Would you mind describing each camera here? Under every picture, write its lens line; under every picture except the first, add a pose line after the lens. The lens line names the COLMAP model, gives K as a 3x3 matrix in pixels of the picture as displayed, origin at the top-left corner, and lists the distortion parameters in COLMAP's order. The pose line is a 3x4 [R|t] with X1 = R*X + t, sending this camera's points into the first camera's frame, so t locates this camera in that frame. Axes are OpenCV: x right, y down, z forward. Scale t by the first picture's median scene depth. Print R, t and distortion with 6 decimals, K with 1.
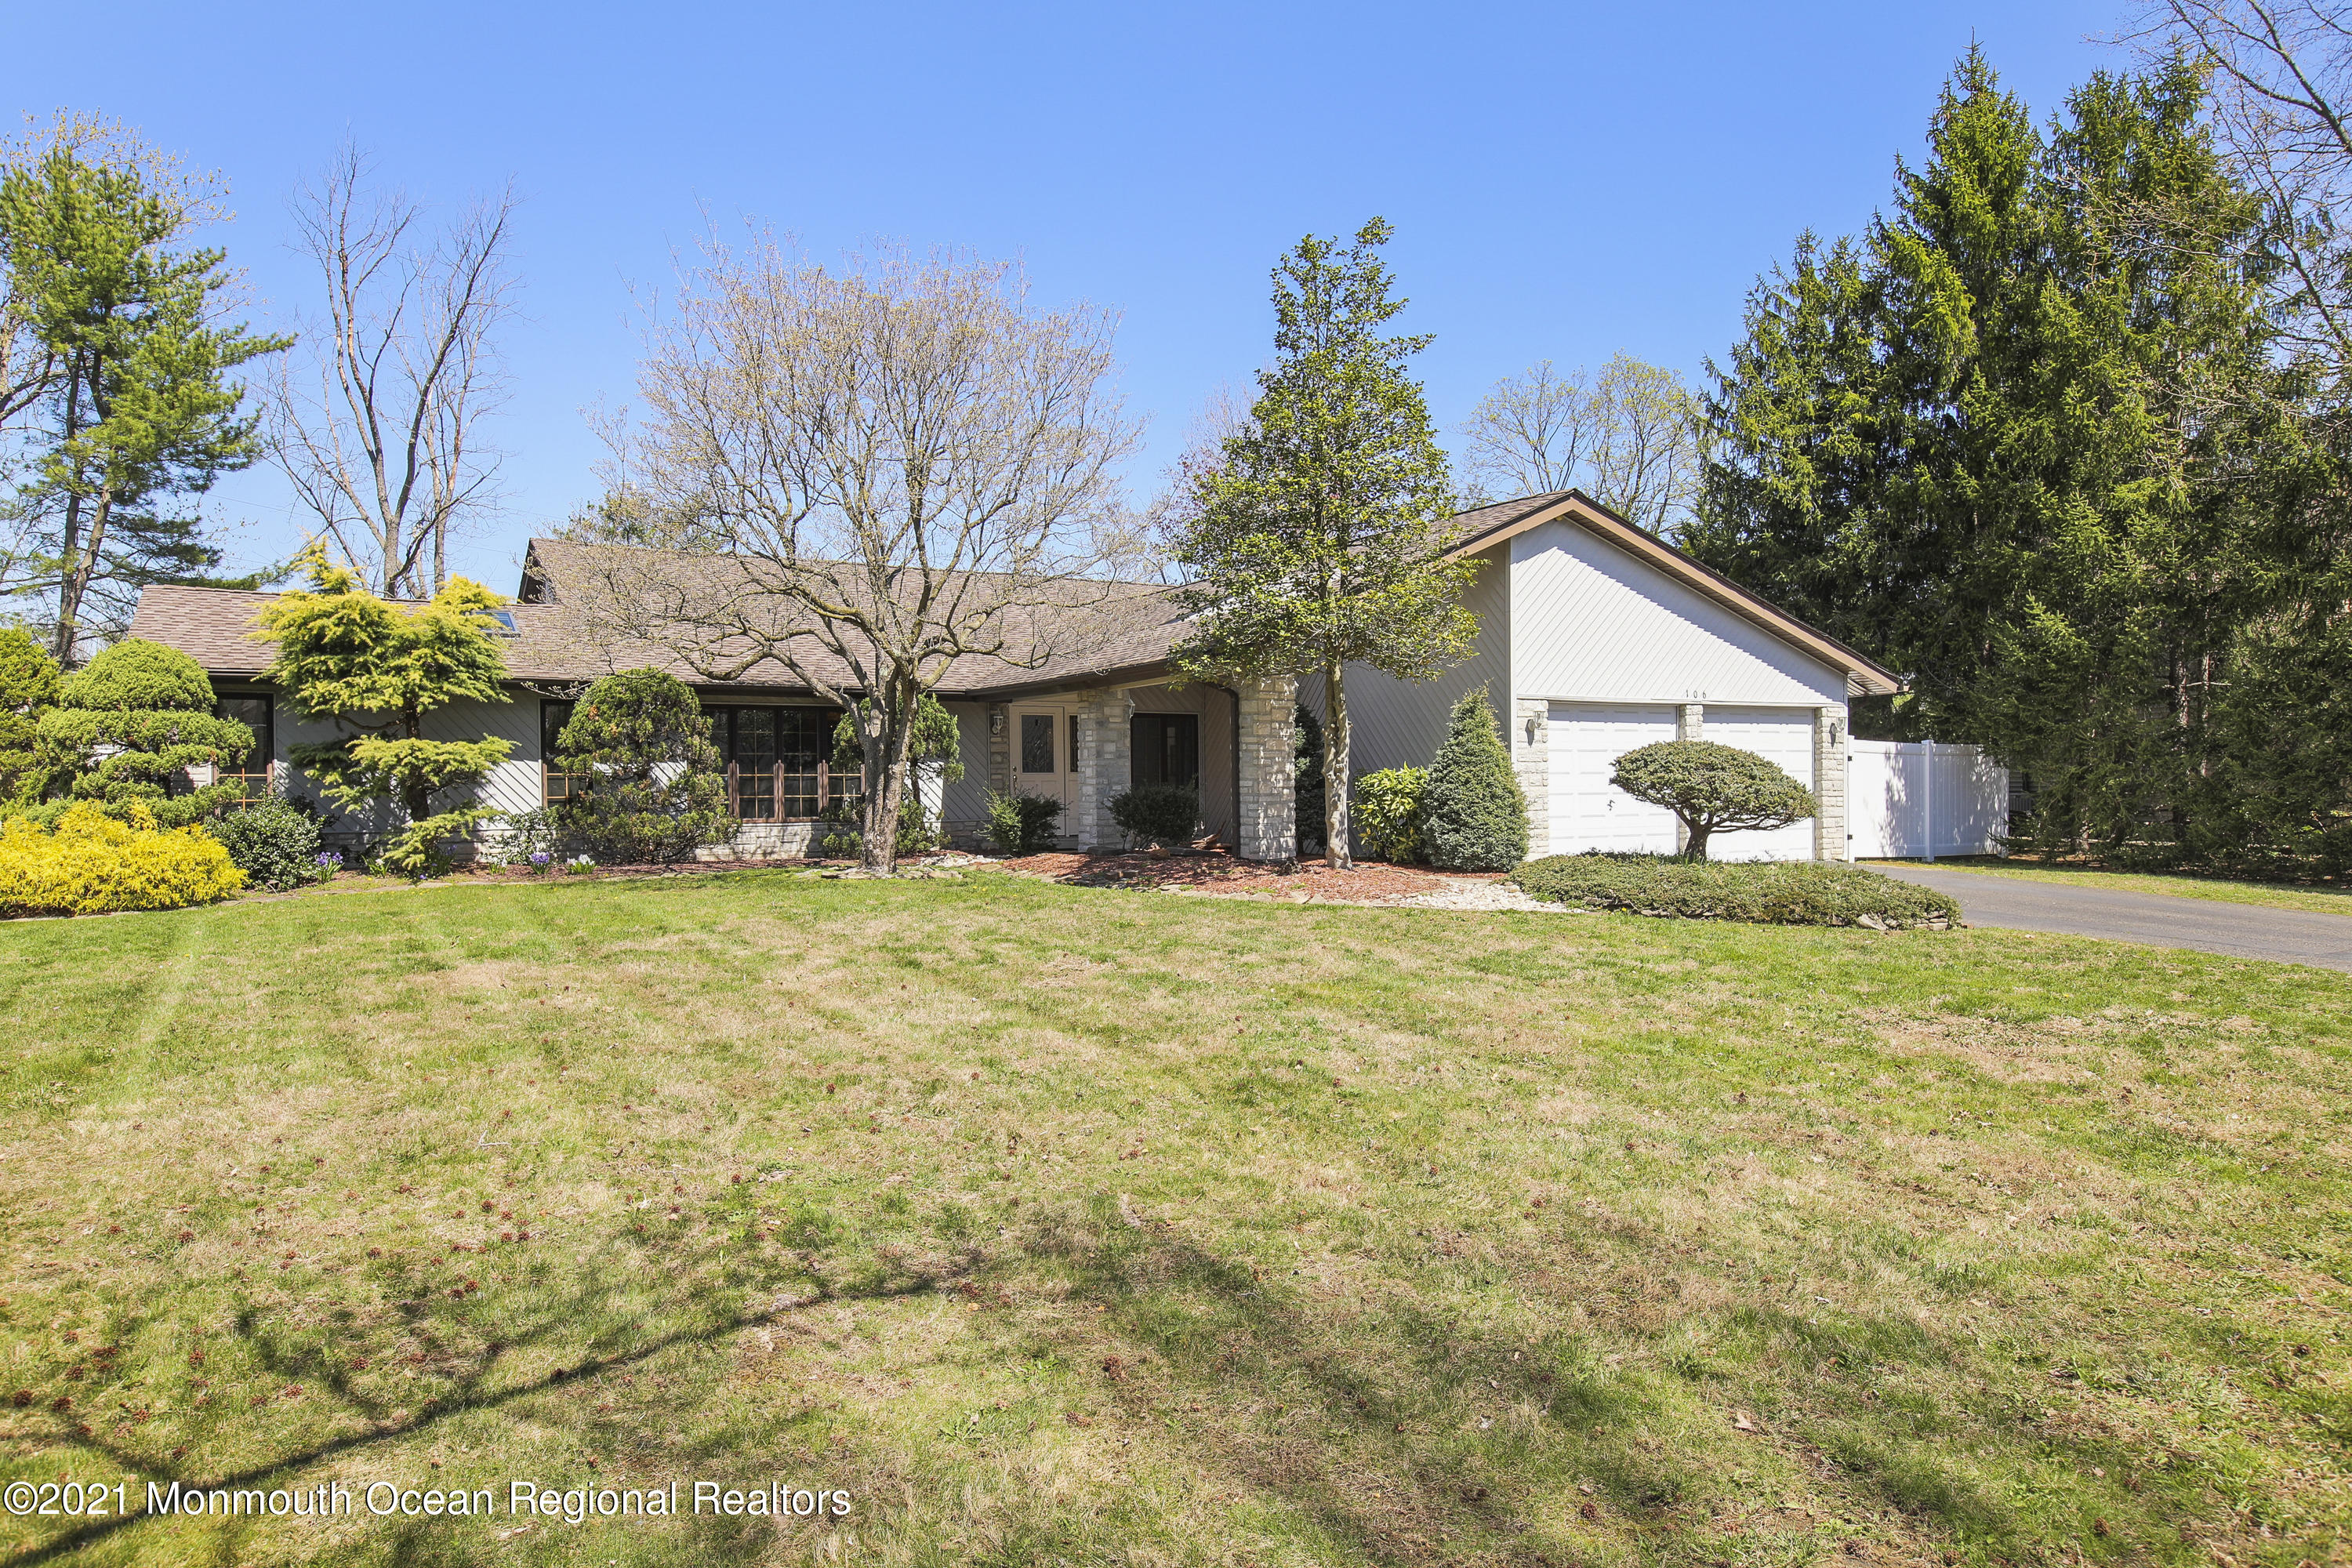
lens RADIAL K [[1531.3, 0, 1177.6], [0, 1531.3, 784.4], [0, 0, 1]] dist [0.002324, -0.002167]
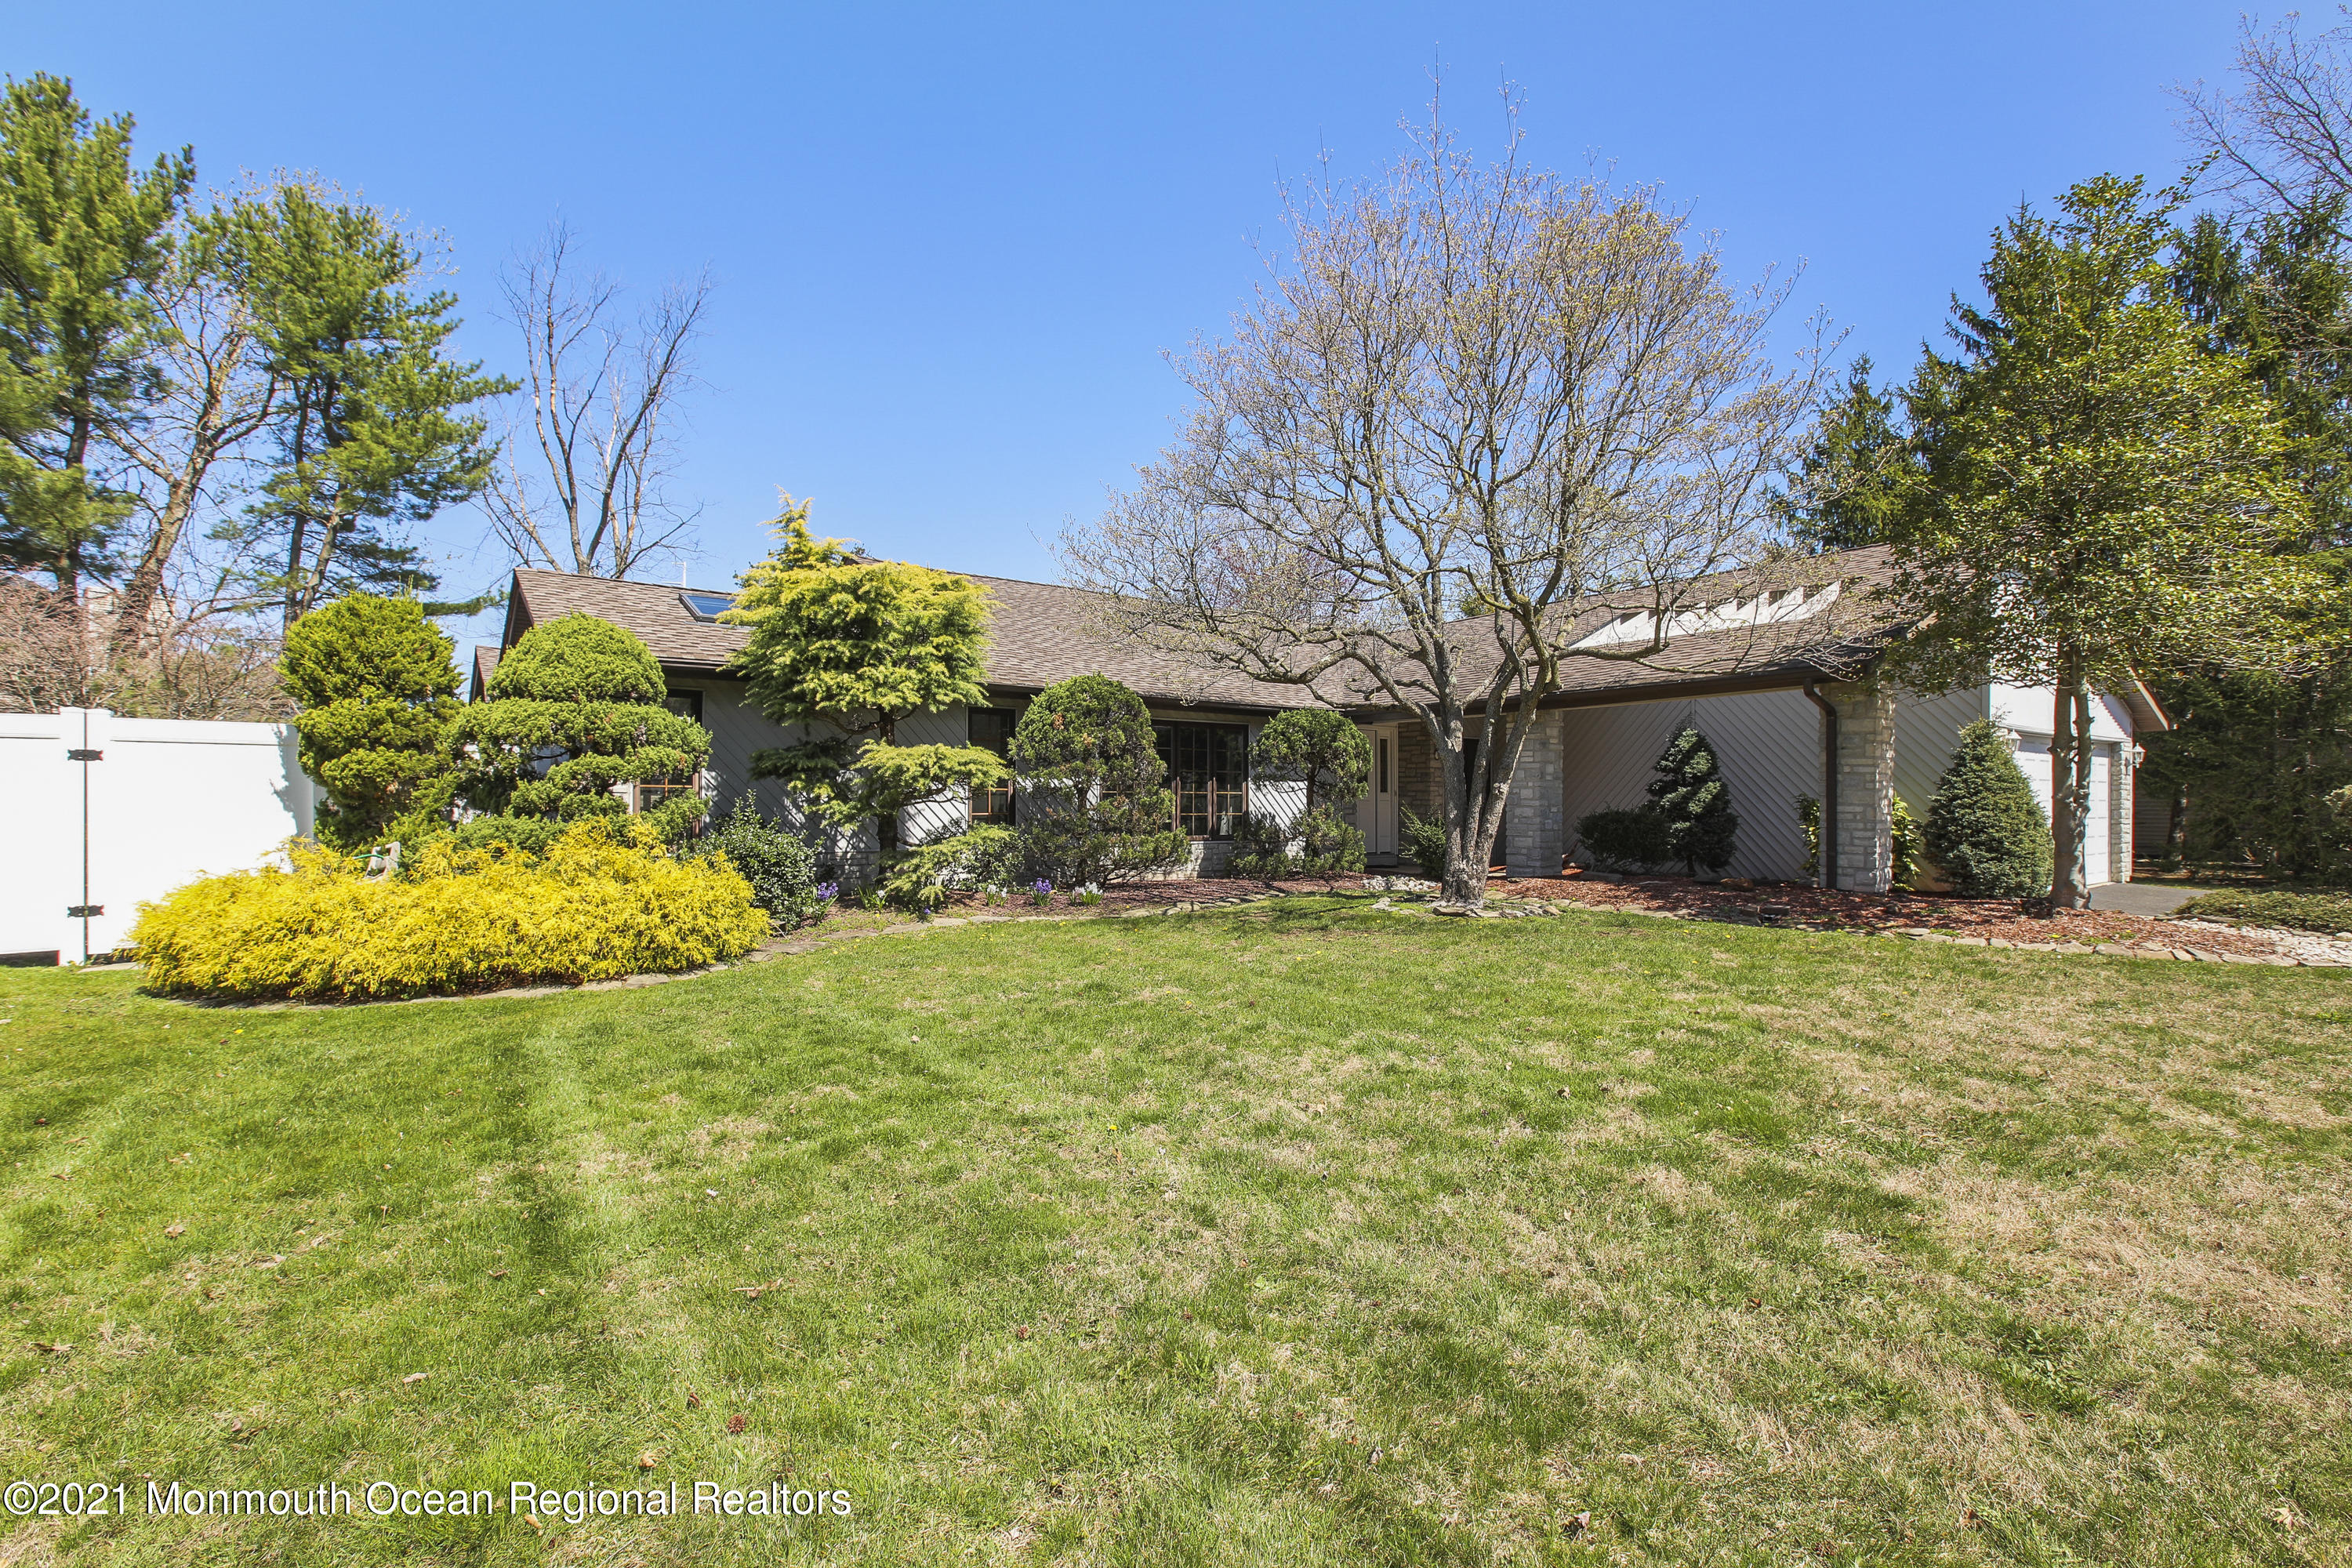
lens RADIAL K [[1076.8, 0, 1173.8], [0, 1076.8, 787.8], [0, 0, 1]] dist [-0.002616, 0.000303]
pose [[0.992706, 0.012184, 0.119941, -0.317113], [-0.010775, 0.999865, -0.012389, -0.000611], [-0.120076, 0.011006, 0.992704, 0.295587]]
